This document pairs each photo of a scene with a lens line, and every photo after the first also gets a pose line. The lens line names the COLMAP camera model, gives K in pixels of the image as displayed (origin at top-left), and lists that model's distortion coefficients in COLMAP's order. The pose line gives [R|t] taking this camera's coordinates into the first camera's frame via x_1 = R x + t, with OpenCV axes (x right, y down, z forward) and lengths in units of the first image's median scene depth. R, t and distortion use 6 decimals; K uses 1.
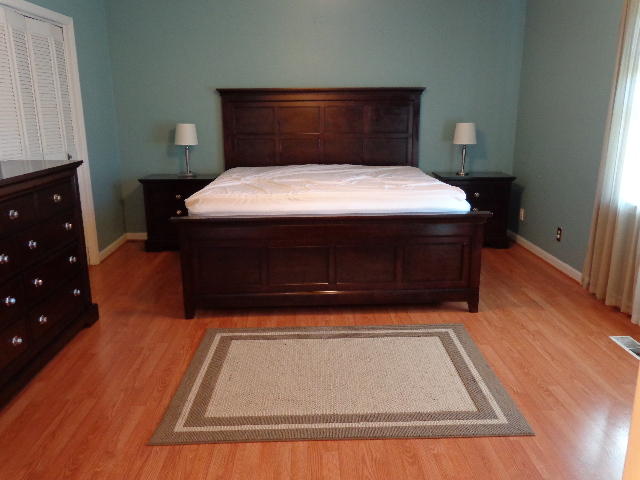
lens RADIAL K [[519.7, 0, 321.3], [0, 519.7, 244.4], [0, 0, 1]] dist [0.008904, 0.006086]
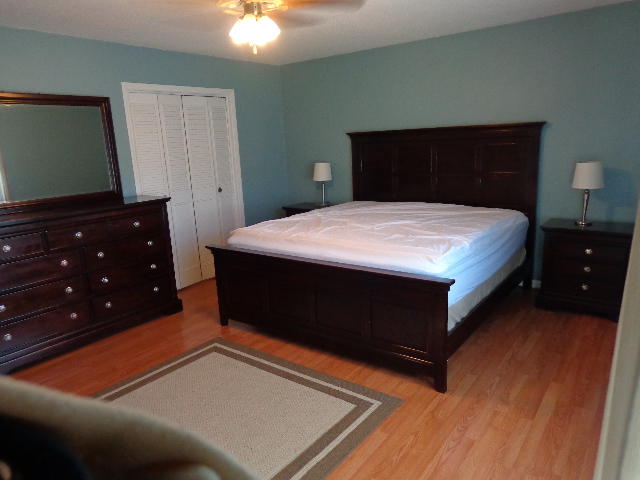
lens RADIAL K [[448.4, 0, 323.9], [0, 448.4, 237.1], [0, 0, 1]] dist [0.006168, 0.004818]
pose [[0.783018, 0.106150, -0.612874, 0.580362], [-0.118597, 0.992732, 0.020421, -0.120475], [0.610588, 0.056695, 0.789917, 0.279020]]
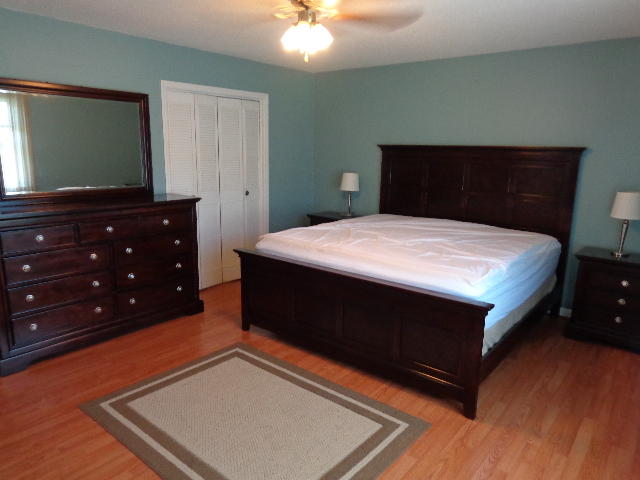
lens RADIAL K [[448.4, 0, 324.1], [0, 448.4, 238.0], [0, 0, 1]] dist [0.006168, 0.004818]
pose [[0.760122, 0.152620, -0.631603, 0.536688], [-0.189265, 0.981880, 0.009484, -0.121074], [0.621606, 0.112331, 0.775234, 0.260498]]
